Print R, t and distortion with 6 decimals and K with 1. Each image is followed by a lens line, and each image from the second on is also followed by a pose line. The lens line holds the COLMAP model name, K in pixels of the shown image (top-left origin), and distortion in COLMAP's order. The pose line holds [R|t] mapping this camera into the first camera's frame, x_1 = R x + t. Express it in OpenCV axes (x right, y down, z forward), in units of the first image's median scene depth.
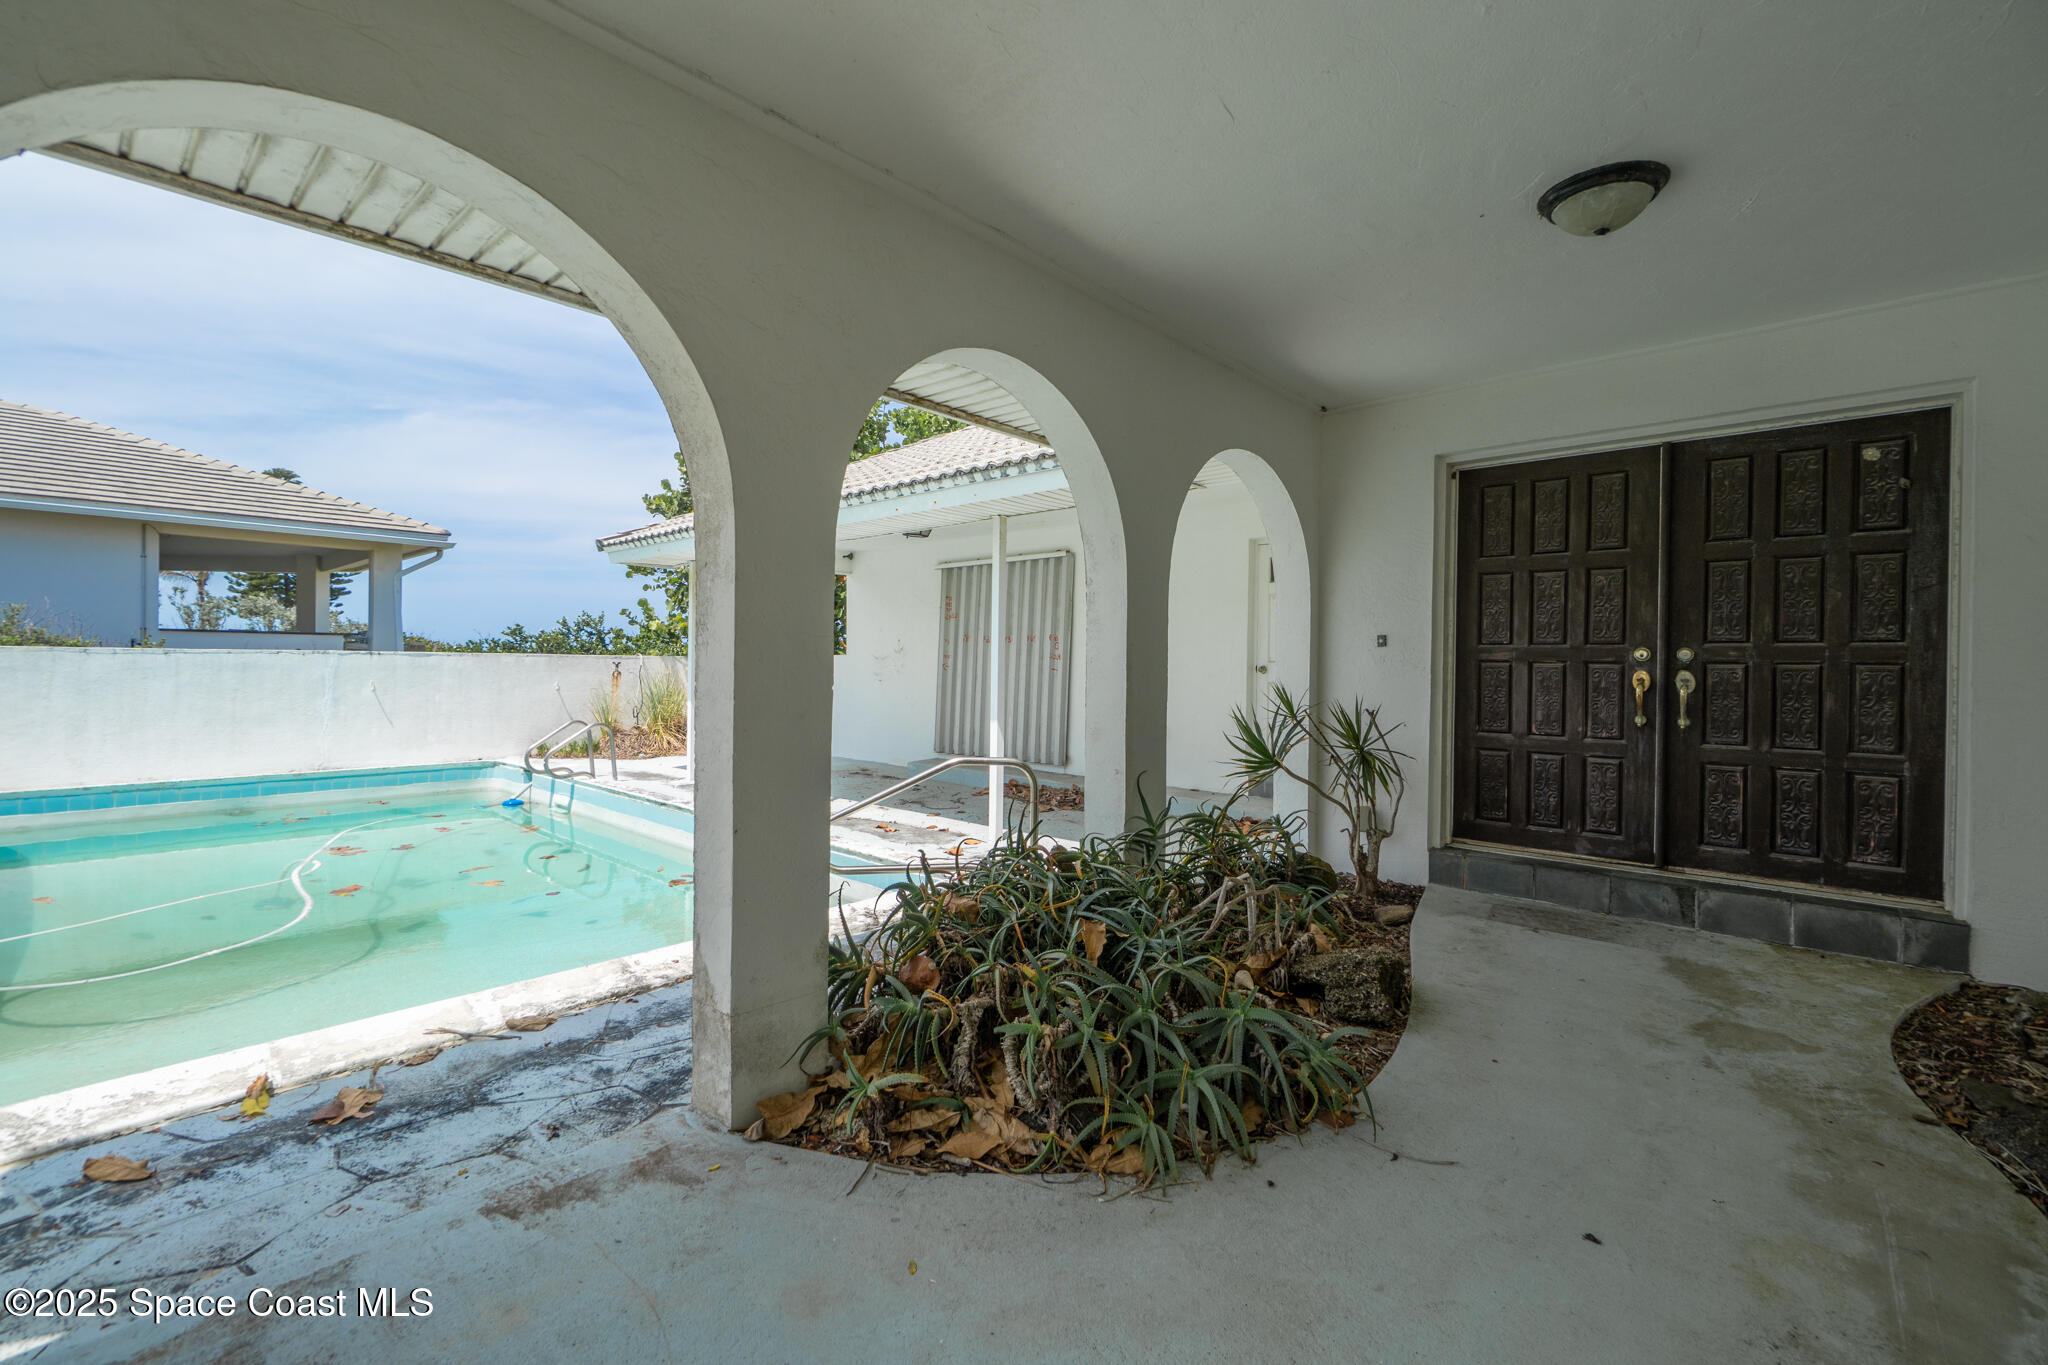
lens RADIAL K [[887.3, 0, 1016.8], [0, 887.3, 673.0], [0, 0, 1]] dist [0.004559, -0.001957]
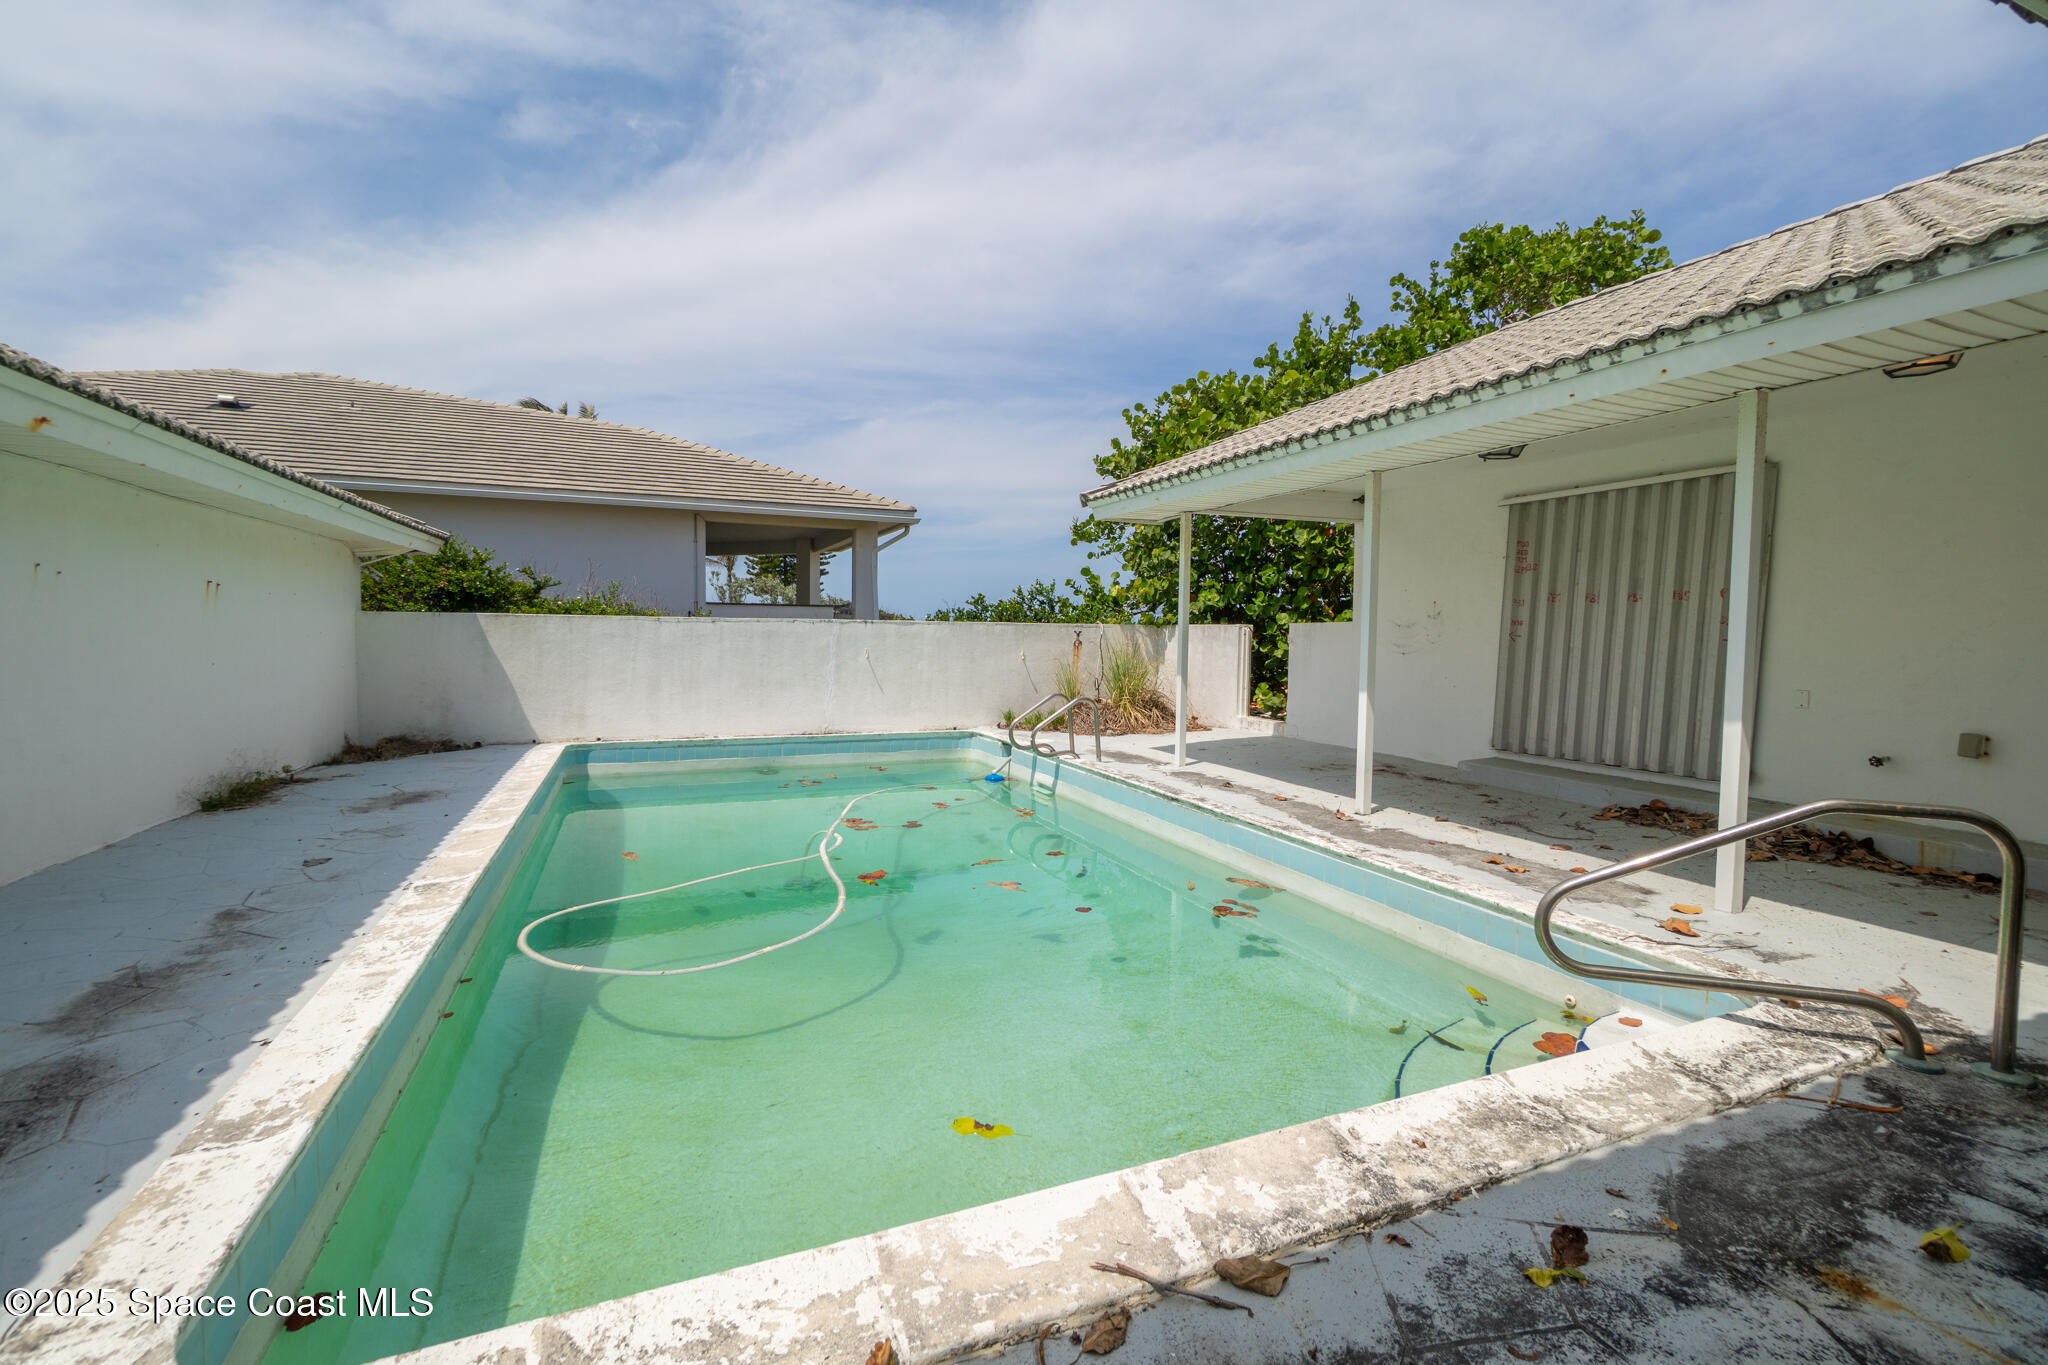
lens RADIAL K [[887.3, 0, 1030.4], [0, 887.3, 678.2], [0, 0, 1]] dist [0.004559, -0.001957]
pose [[0.915195, 0.022346, -0.402390, -0.159972], [-0.006892, 0.999183, 0.039812, 0.001159], [0.402951, -0.033663, 0.914602, 0.156928]]
